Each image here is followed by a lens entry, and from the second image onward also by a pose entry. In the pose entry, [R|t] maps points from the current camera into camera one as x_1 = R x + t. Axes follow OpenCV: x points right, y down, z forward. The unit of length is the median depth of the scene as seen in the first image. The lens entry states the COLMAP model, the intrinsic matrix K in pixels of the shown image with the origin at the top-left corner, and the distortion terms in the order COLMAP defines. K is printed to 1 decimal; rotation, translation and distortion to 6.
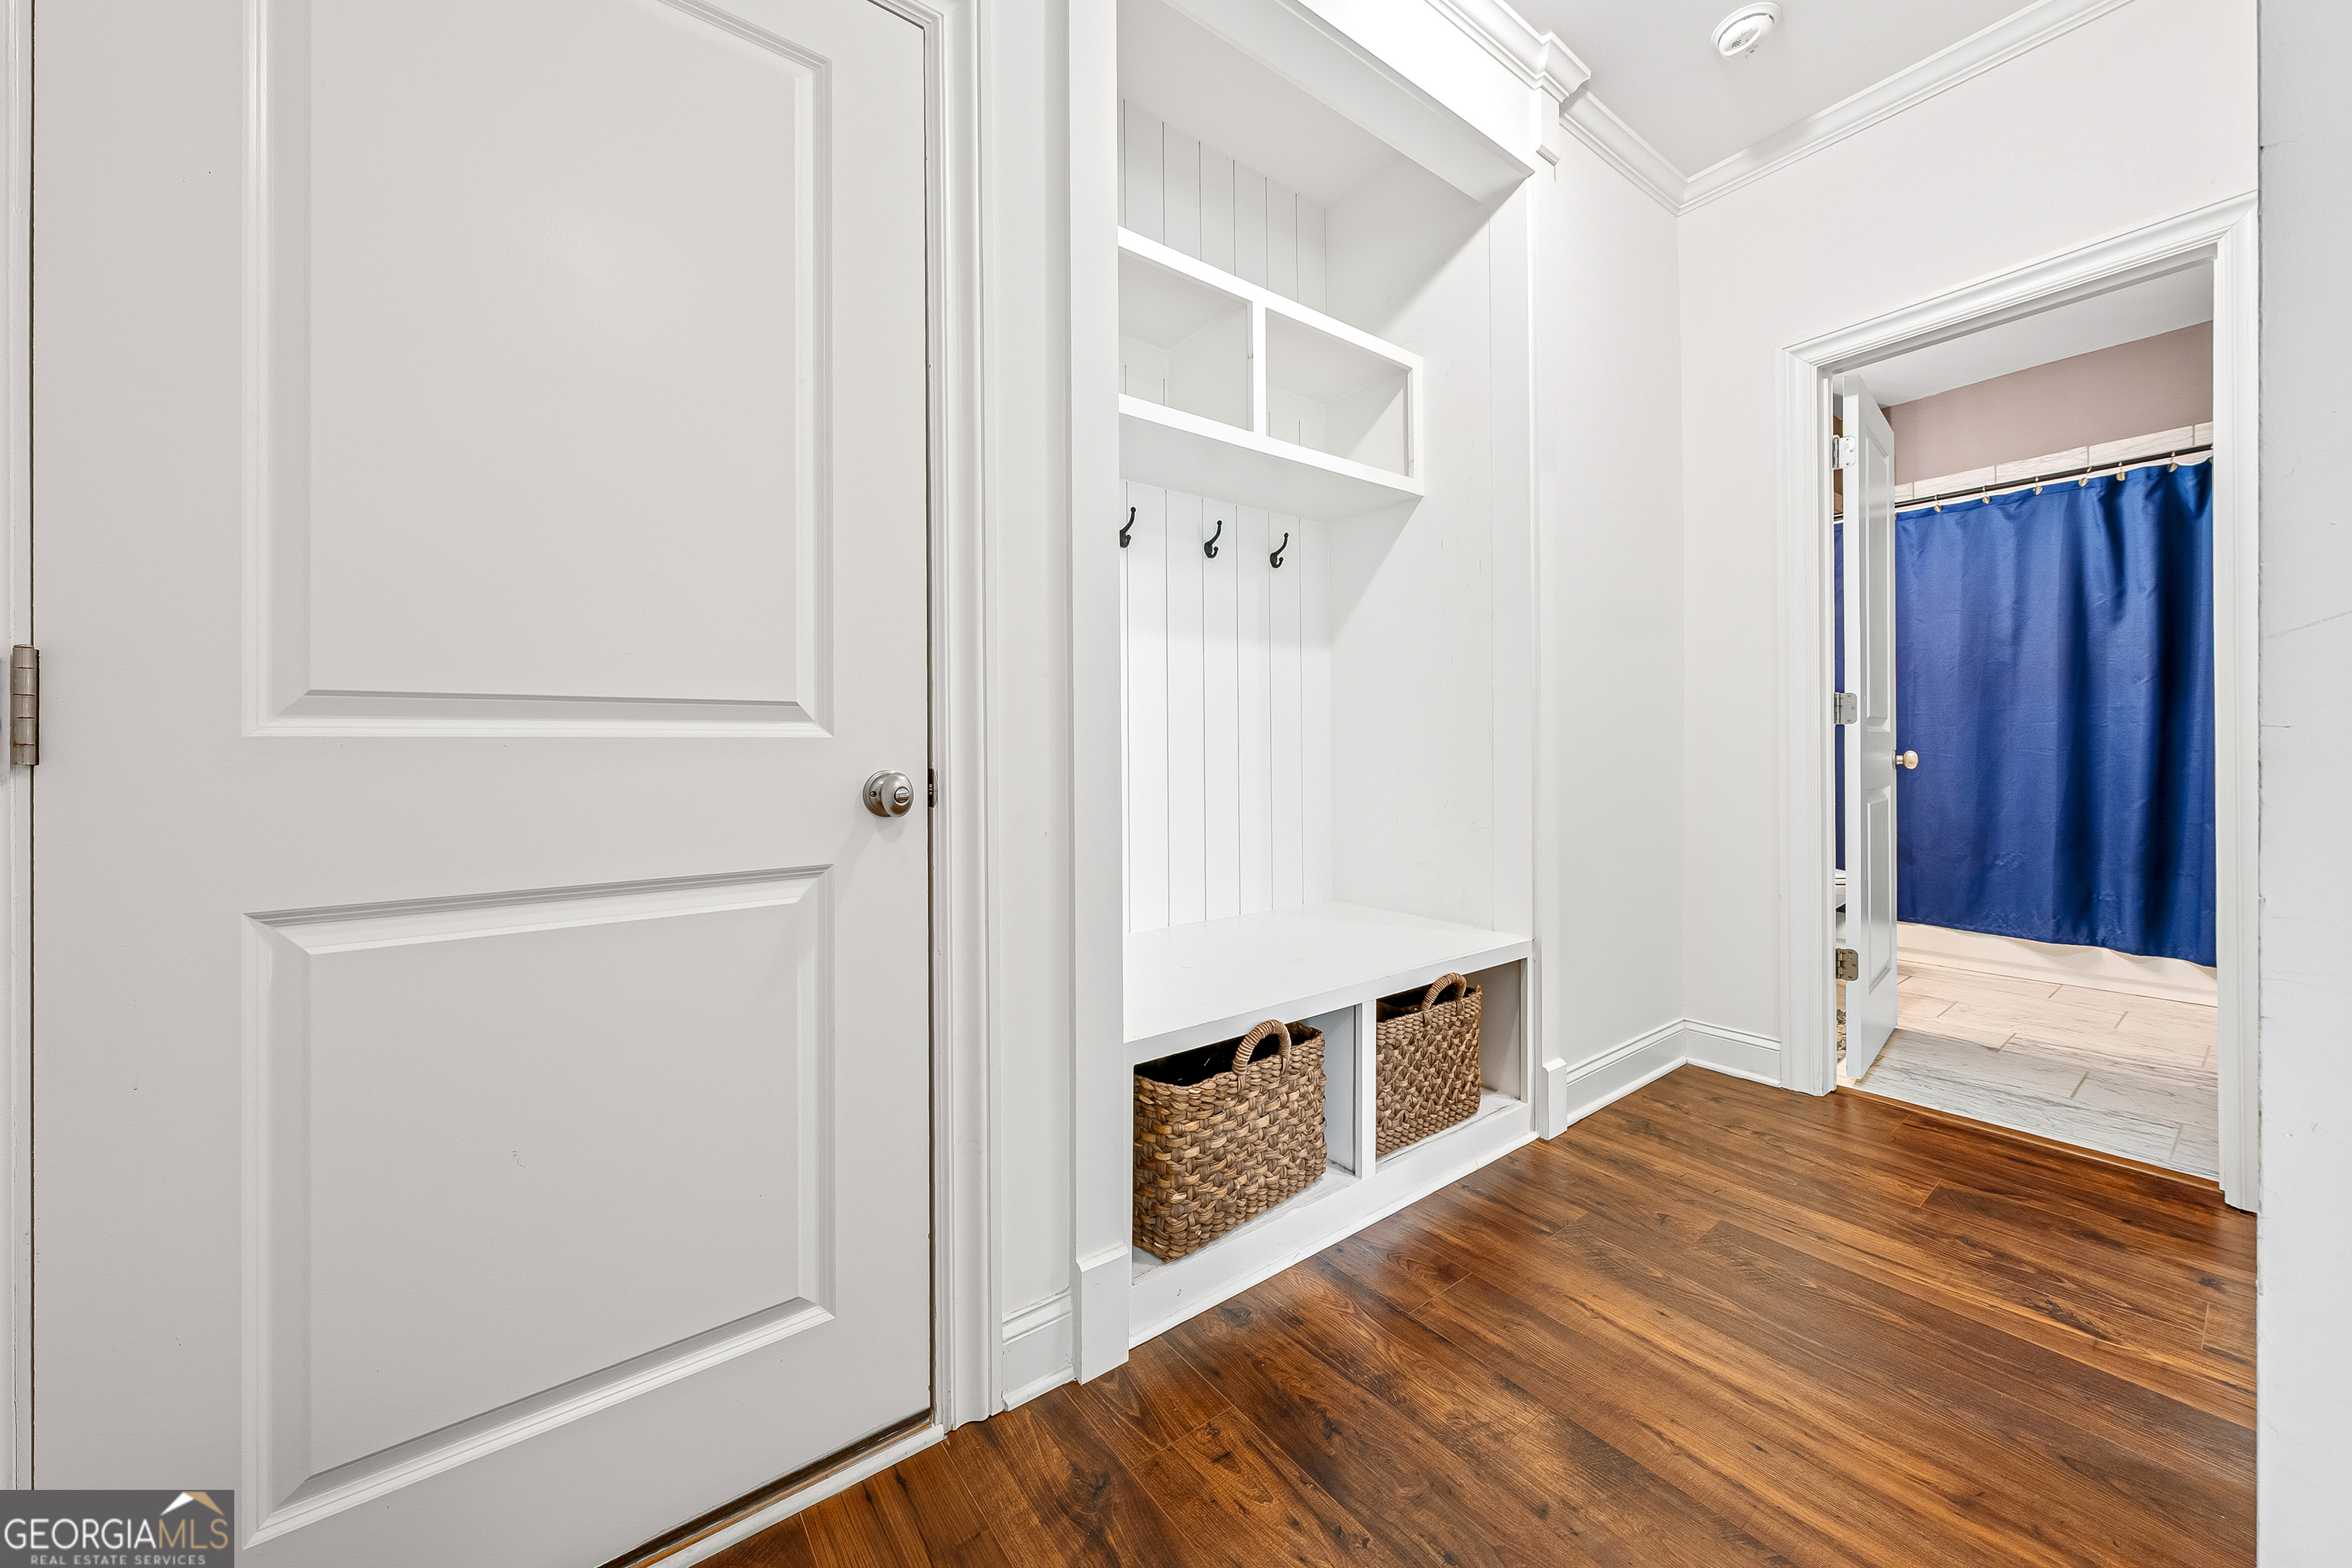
lens RADIAL K [[863.0, 0, 1199.7], [0, 863.0, 748.0], [0, 0, 1]] dist [-0.000827, -0.000176]
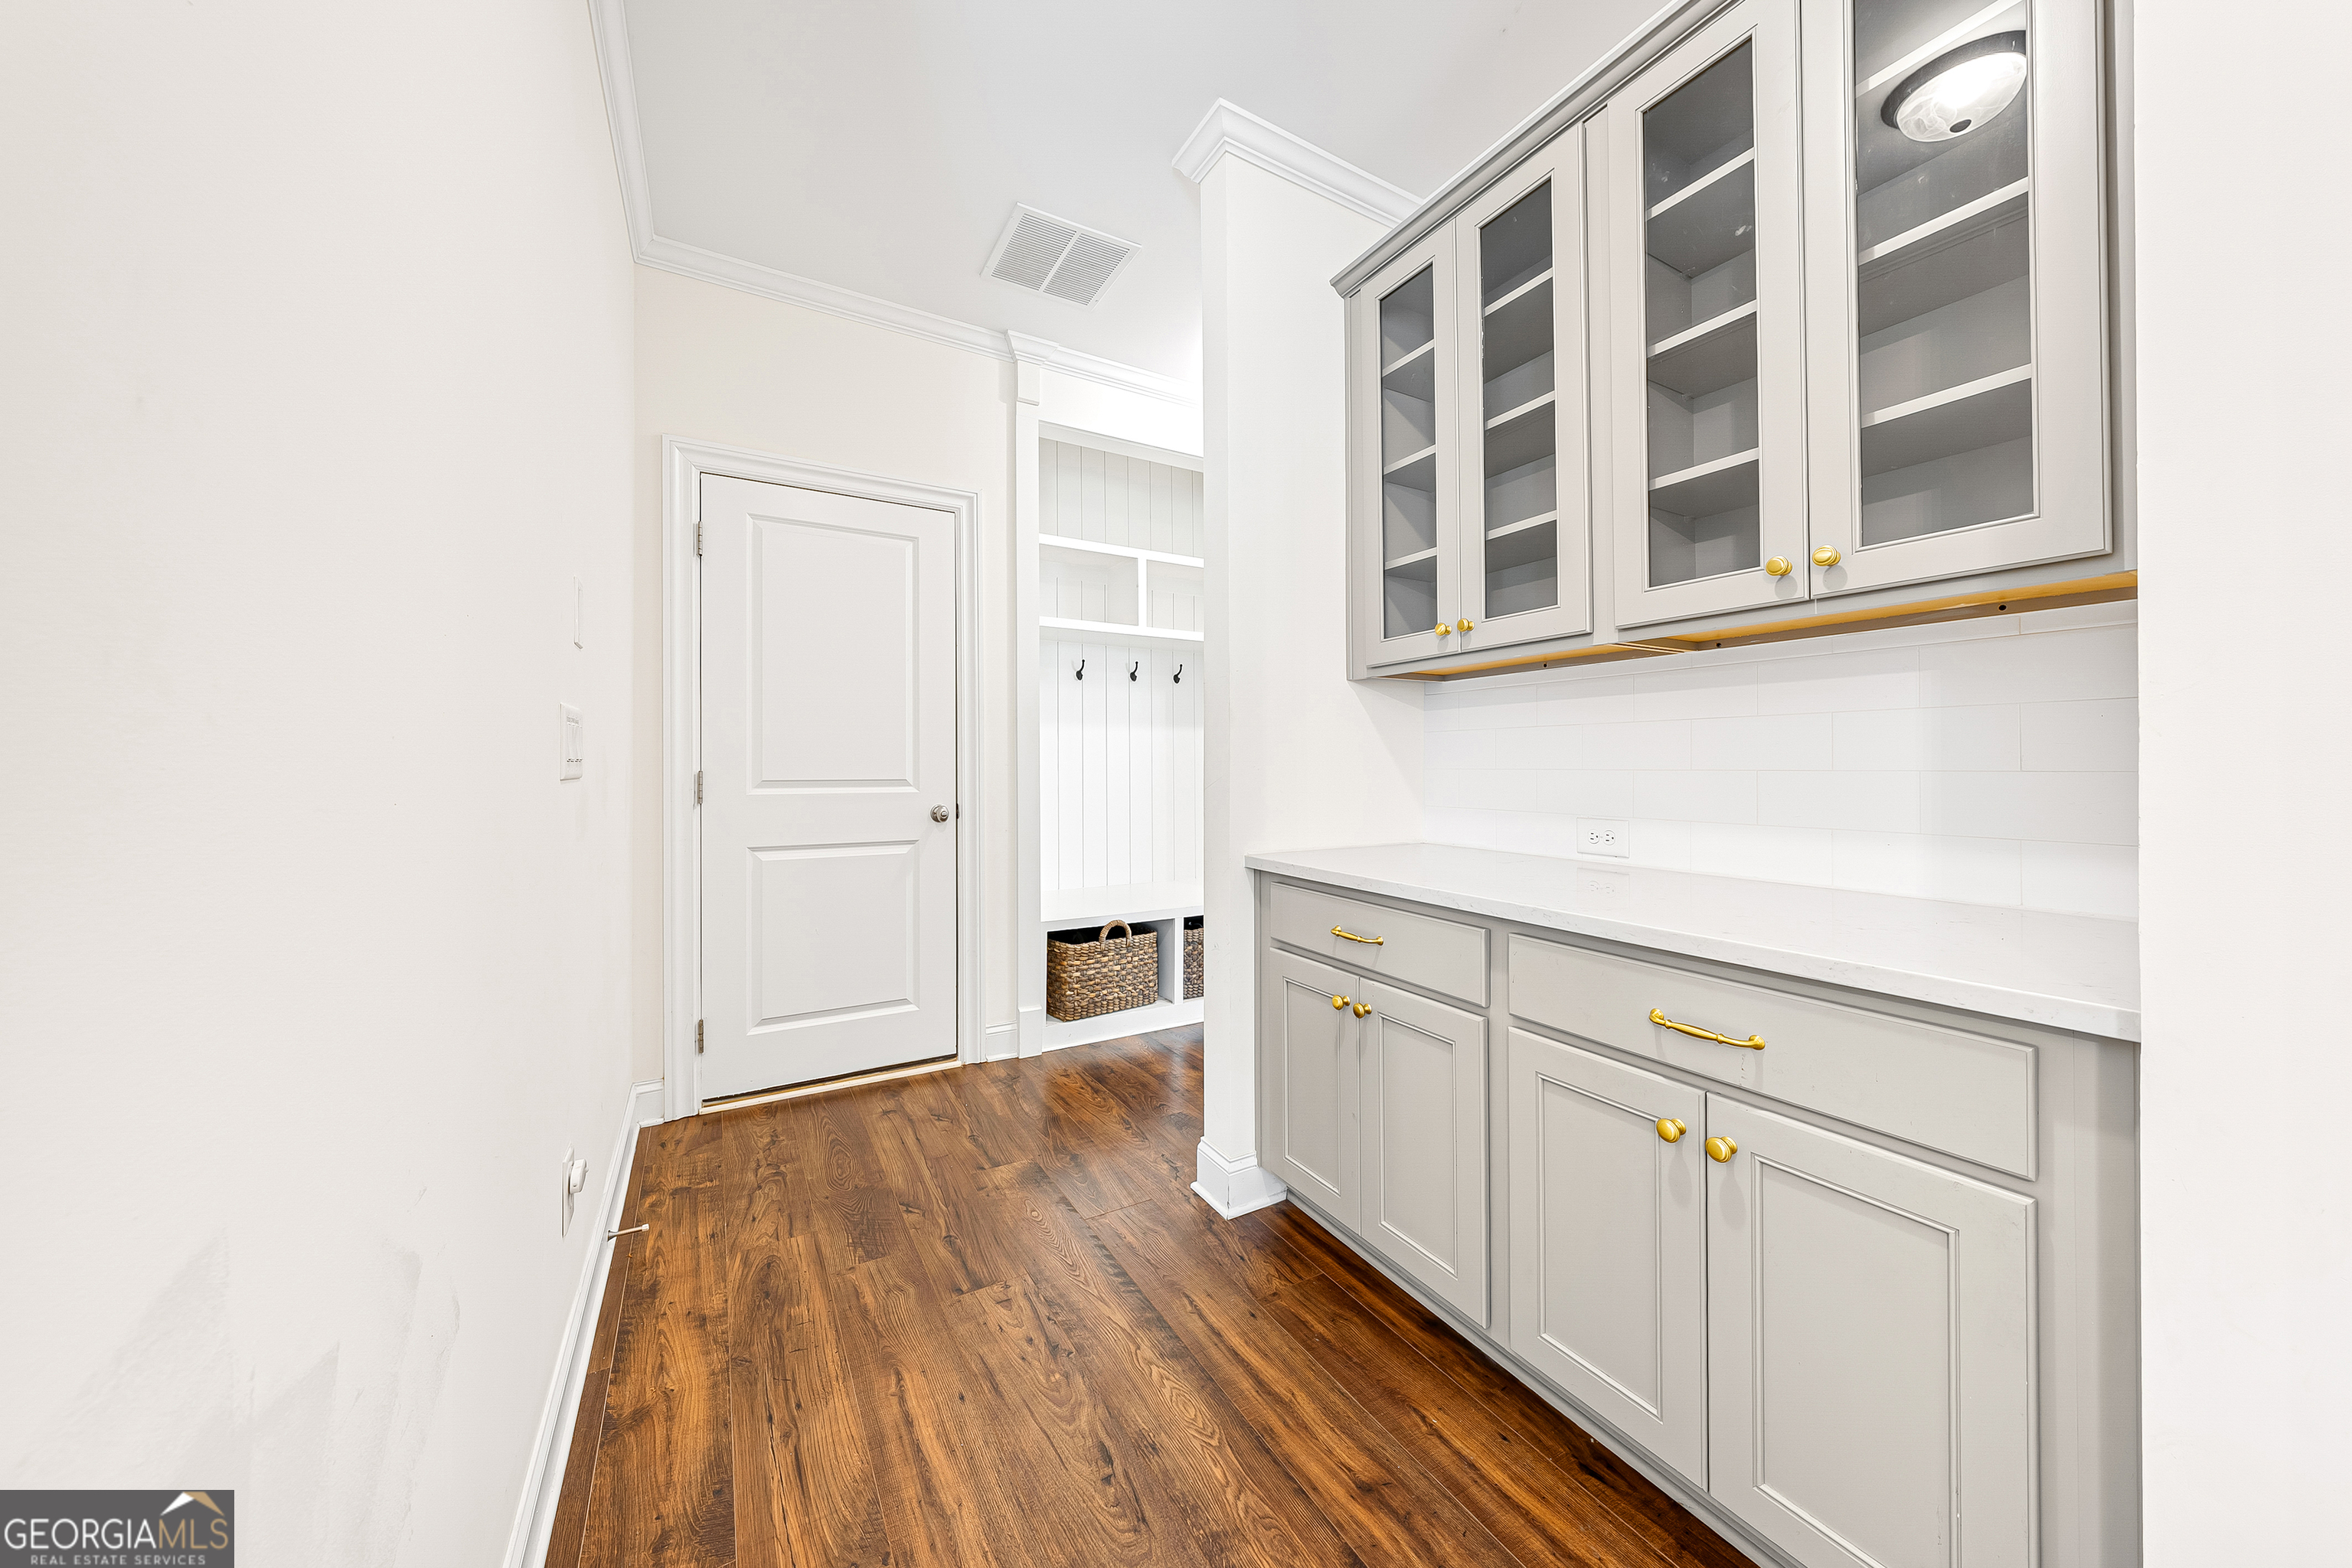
lens RADIAL K [[793.4, 0, 1187.2], [0, 793.4, 786.1], [0, 0, 1]] dist [0.000715, -0.000435]
pose [[0.993056, 0.013976, -0.116809, 0.559130], [-0.010923, 0.999583, 0.026735, -0.086197], [0.117134, -0.025274, 0.992794, -1.094252]]
